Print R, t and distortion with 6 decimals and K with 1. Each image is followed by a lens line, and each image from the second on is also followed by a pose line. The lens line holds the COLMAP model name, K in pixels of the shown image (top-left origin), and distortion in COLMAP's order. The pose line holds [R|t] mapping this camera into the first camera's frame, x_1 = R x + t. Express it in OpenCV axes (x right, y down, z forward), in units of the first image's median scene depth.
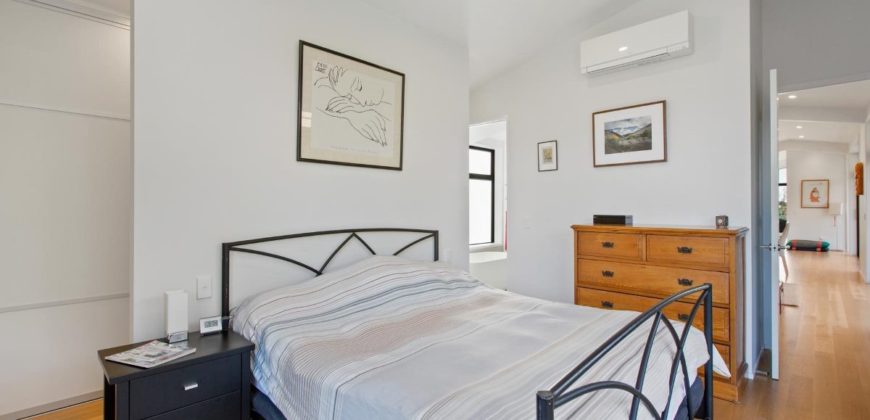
lens RADIAL K [[407.2, 0, 434.8], [0, 407.2, 198.3], [0, 0, 1]] dist [-0.000672, -0.000728]
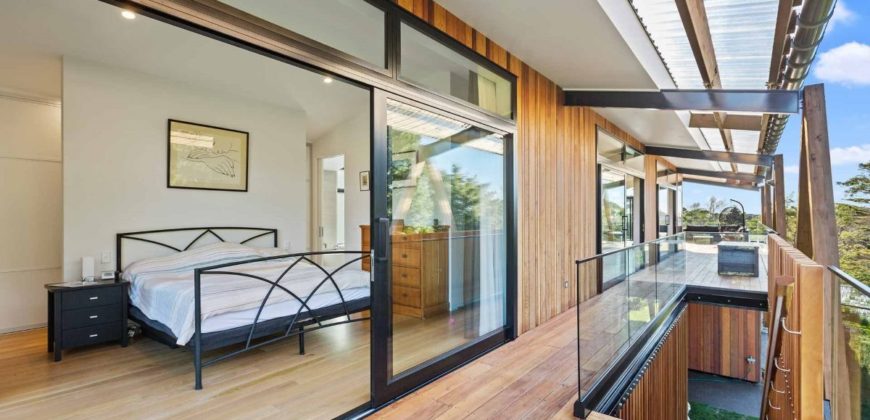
lens RADIAL K [[387.3, 0, 435.0], [0, 387.3, 210.0], [0, 0, 1]] dist [0.001224, -0.000259]
pose [[0.992816, -0.002112, 0.119629, 0.578769], [0.001119, 0.999964, 0.008371, -0.008742], [-0.119643, -0.008177, 0.992783, -0.758327]]
